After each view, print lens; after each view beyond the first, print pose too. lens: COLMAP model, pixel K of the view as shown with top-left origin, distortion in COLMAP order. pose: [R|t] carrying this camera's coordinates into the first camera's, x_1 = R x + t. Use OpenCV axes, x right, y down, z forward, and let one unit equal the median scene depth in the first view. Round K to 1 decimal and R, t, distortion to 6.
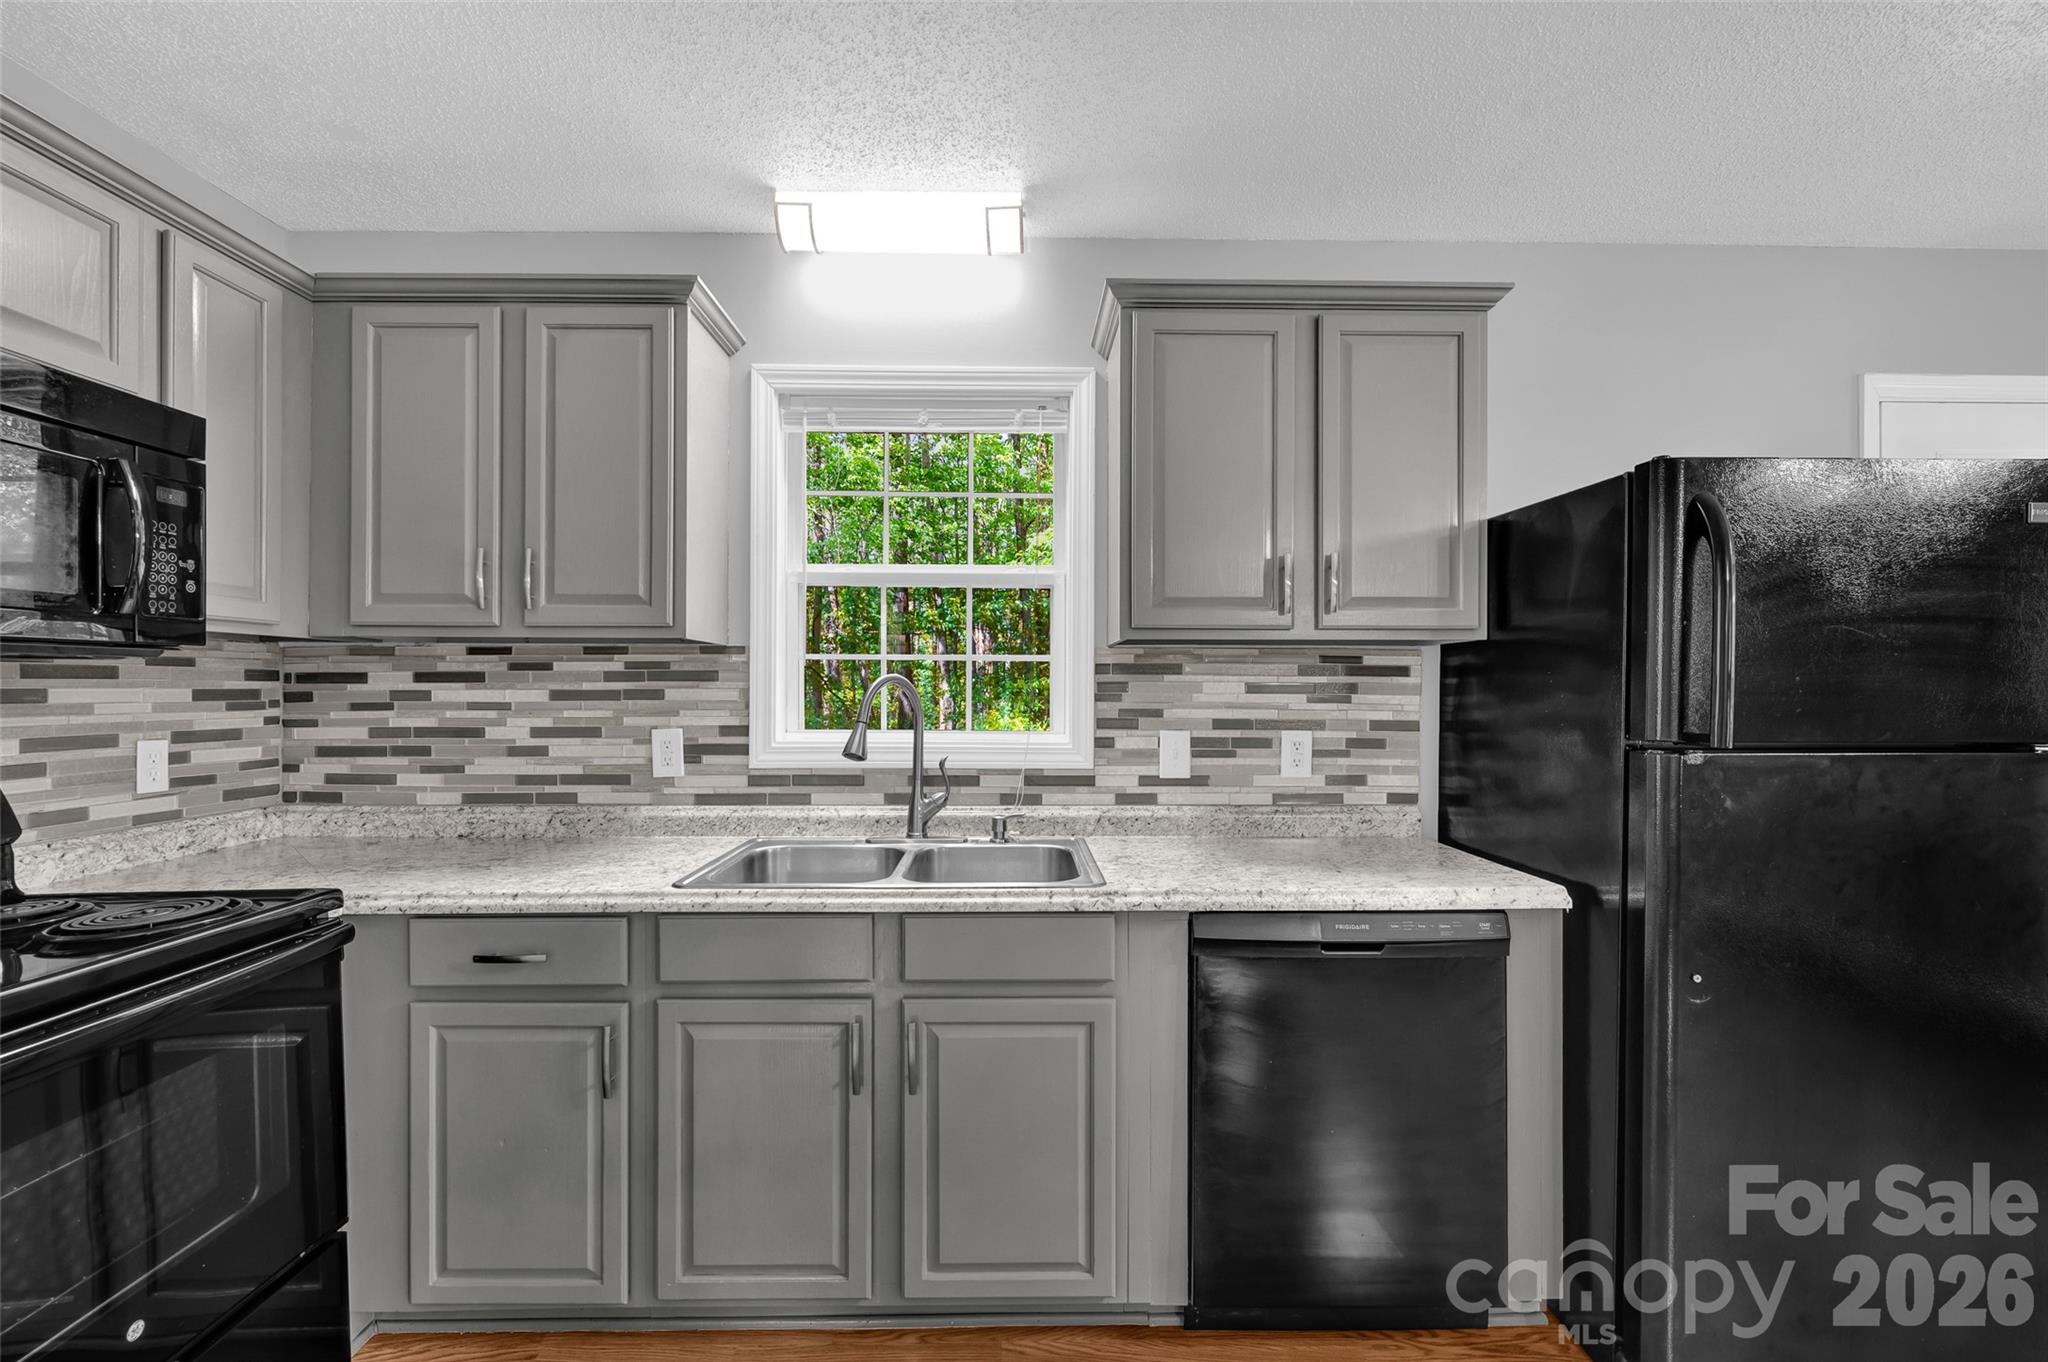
lens RADIAL K [[874.7, 0, 1022.4], [0, 874.7, 681.7], [0, 0, 1]] dist [-0.001609, -0.000324]
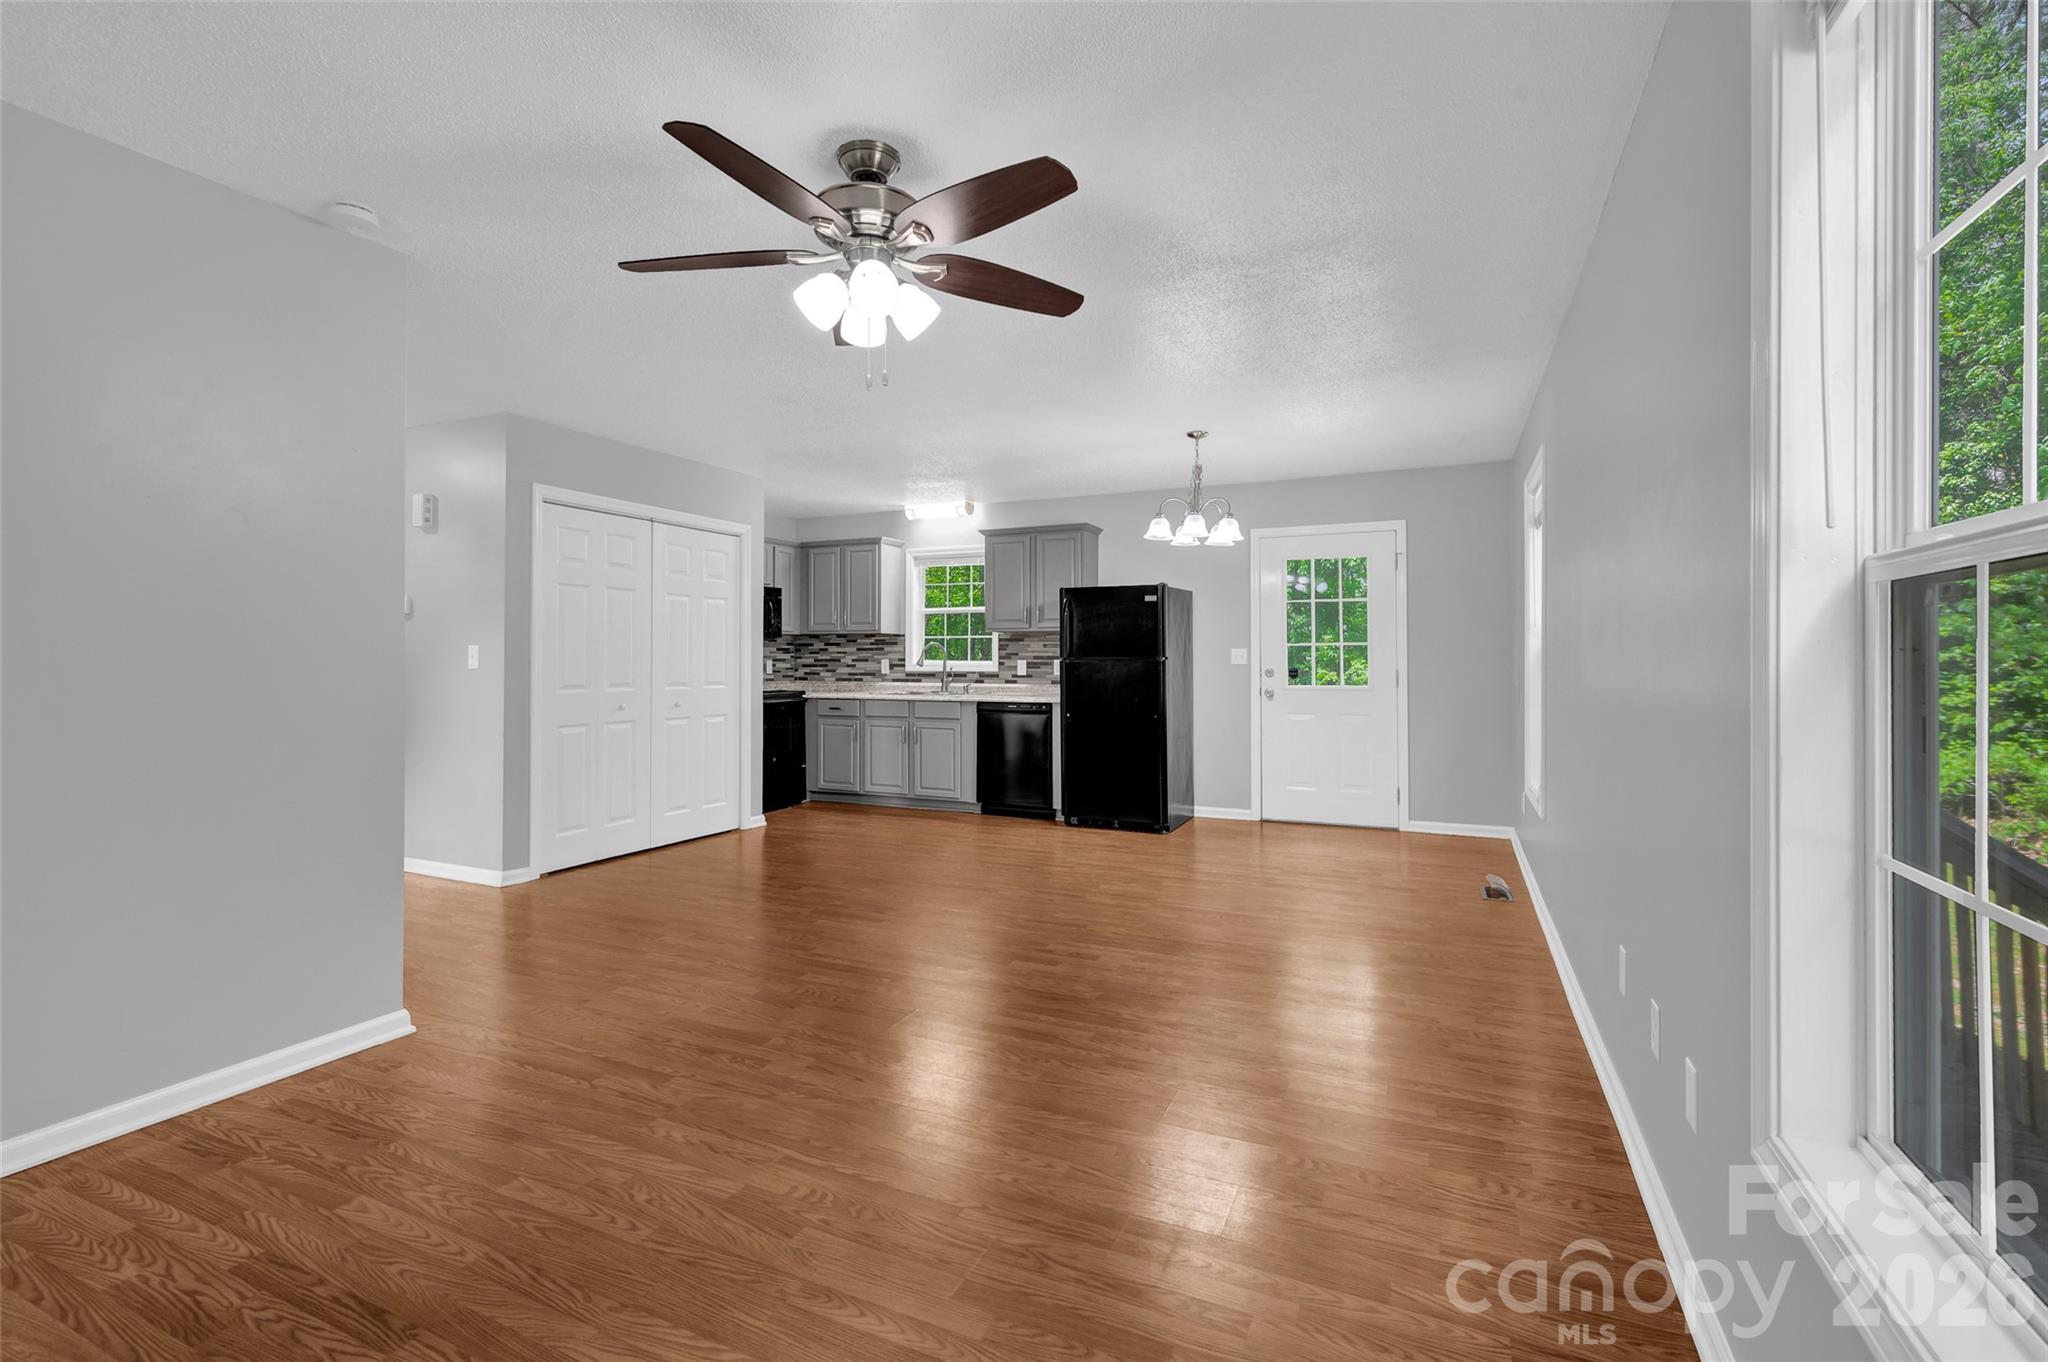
lens RADIAL K [[874.7, 0, 1019.8], [0, 874.7, 666.9], [0, 0, 1]] dist [-0.001609, -0.000324]
pose [[0.899772, 0.002921, -0.436351, 1.532839], [0.000270, 0.999974, 0.007250, 0.058964], [0.436361, -0.006641, 0.899747, -1.805996]]
